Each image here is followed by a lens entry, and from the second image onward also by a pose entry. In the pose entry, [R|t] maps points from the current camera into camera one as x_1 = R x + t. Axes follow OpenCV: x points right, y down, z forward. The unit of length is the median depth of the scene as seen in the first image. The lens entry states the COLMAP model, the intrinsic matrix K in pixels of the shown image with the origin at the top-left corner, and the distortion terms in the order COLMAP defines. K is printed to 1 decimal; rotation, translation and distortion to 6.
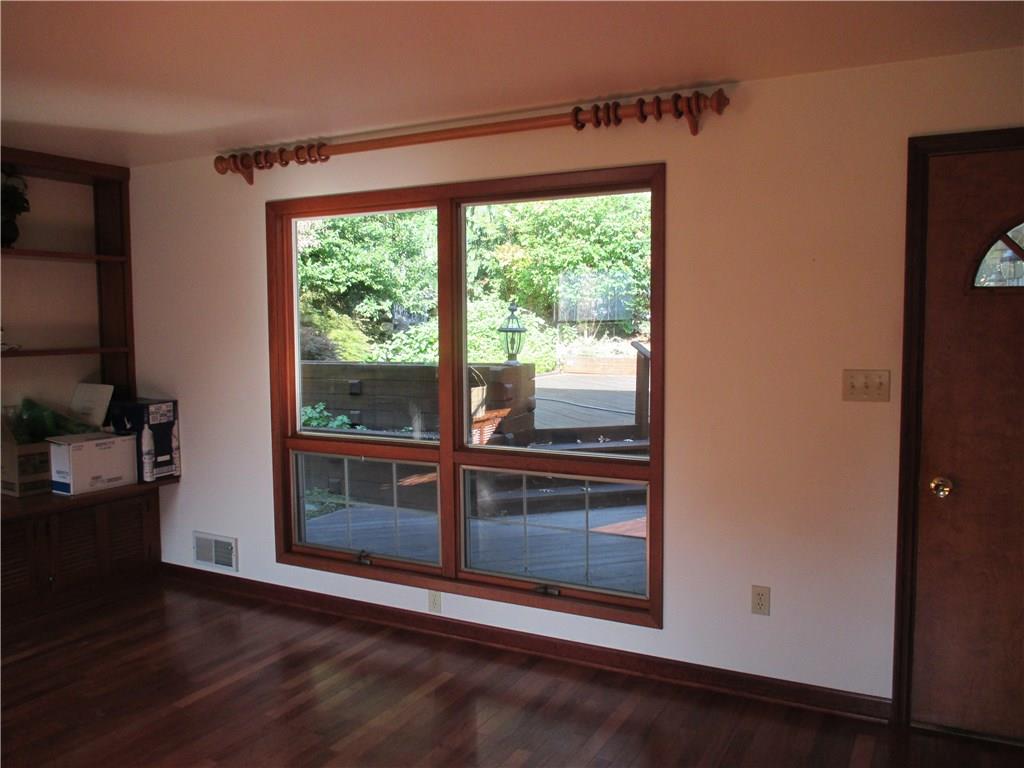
lens RADIAL K [[858.0, 0, 513.9], [0, 858.0, 384.2], [0, 0, 1]] dist [-0.024618, 0.005678]
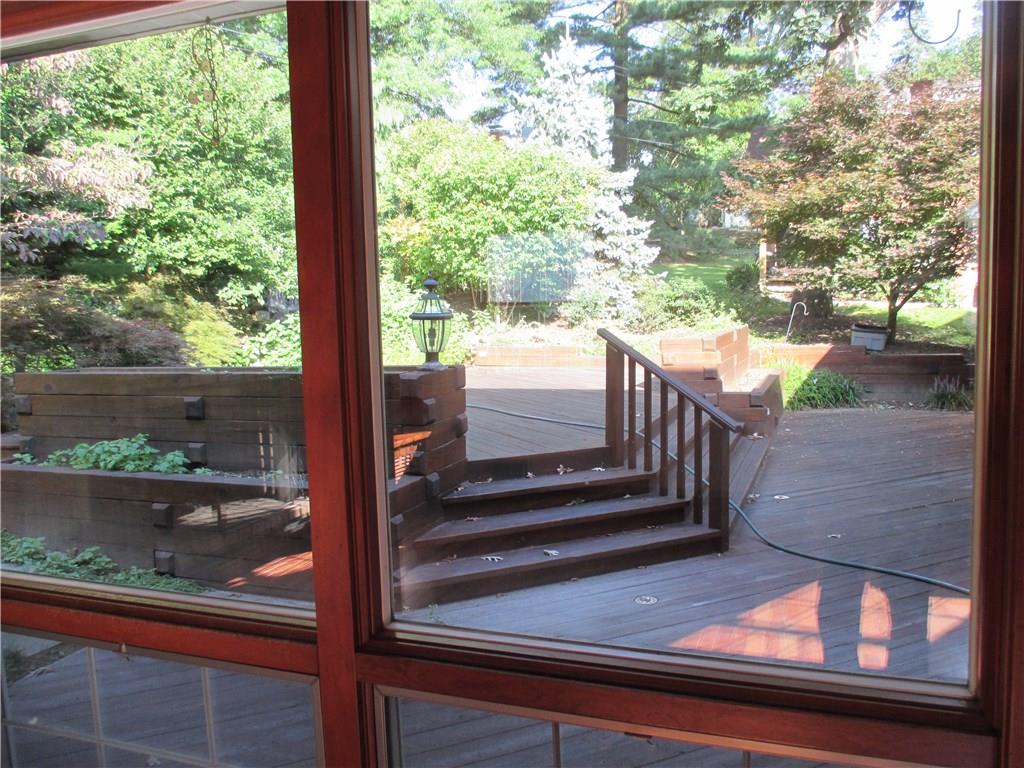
lens RADIAL K [[858.0, 0, 505.3], [0, 858.0, 389.8], [0, 0, 1]] dist [-0.024618, 0.005678]
pose [[0.992651, -0.031672, 0.116798, -0.011721], [0.028907, 0.999262, 0.025295, -0.010367], [-0.117513, -0.021733, 0.992833, 0.160787]]
